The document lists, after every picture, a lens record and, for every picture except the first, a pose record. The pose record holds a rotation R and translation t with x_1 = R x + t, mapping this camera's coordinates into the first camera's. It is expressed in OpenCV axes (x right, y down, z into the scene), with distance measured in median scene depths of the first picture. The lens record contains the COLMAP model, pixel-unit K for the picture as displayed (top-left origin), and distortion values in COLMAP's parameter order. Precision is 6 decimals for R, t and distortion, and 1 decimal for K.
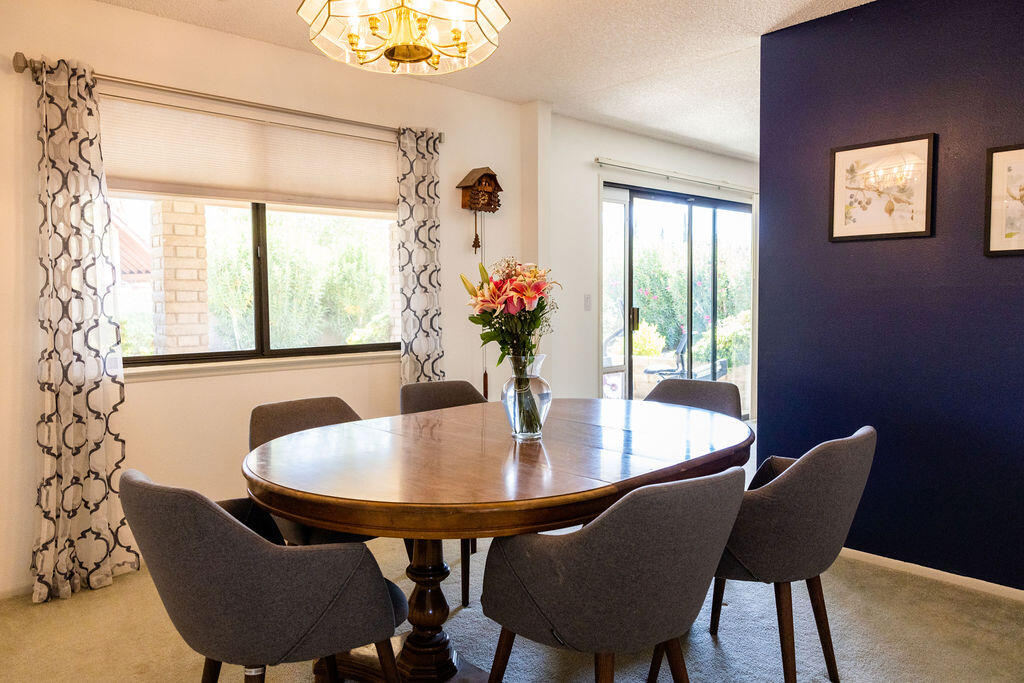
lens RADIAL K [[715.3, 0, 515.5], [0, 715.3, 344.3], [0, 0, 1]] dist [0.004477, 0.000915]
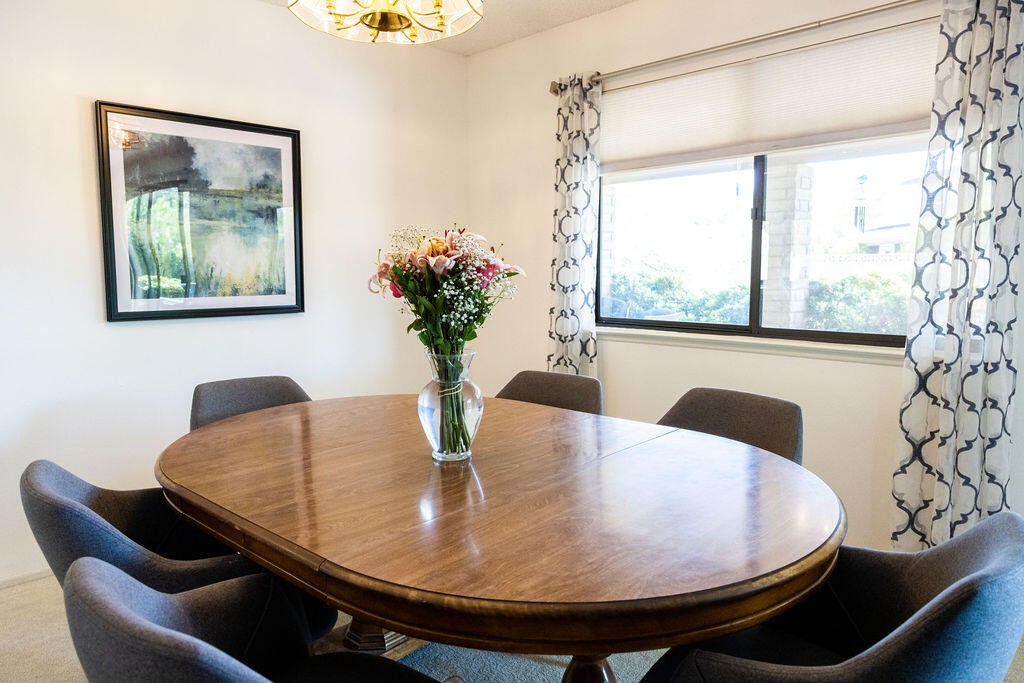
lens RADIAL K [[715.3, 0, 515.5], [0, 715.3, 344.3], [0, 0, 1]] dist [0.004477, 0.000915]
pose [[0.026805, 0.111811, -0.993368, 0.545095], [-0.061487, 0.992028, 0.110001, -0.052784], [0.997748, 0.058130, 0.033466, 0.738782]]
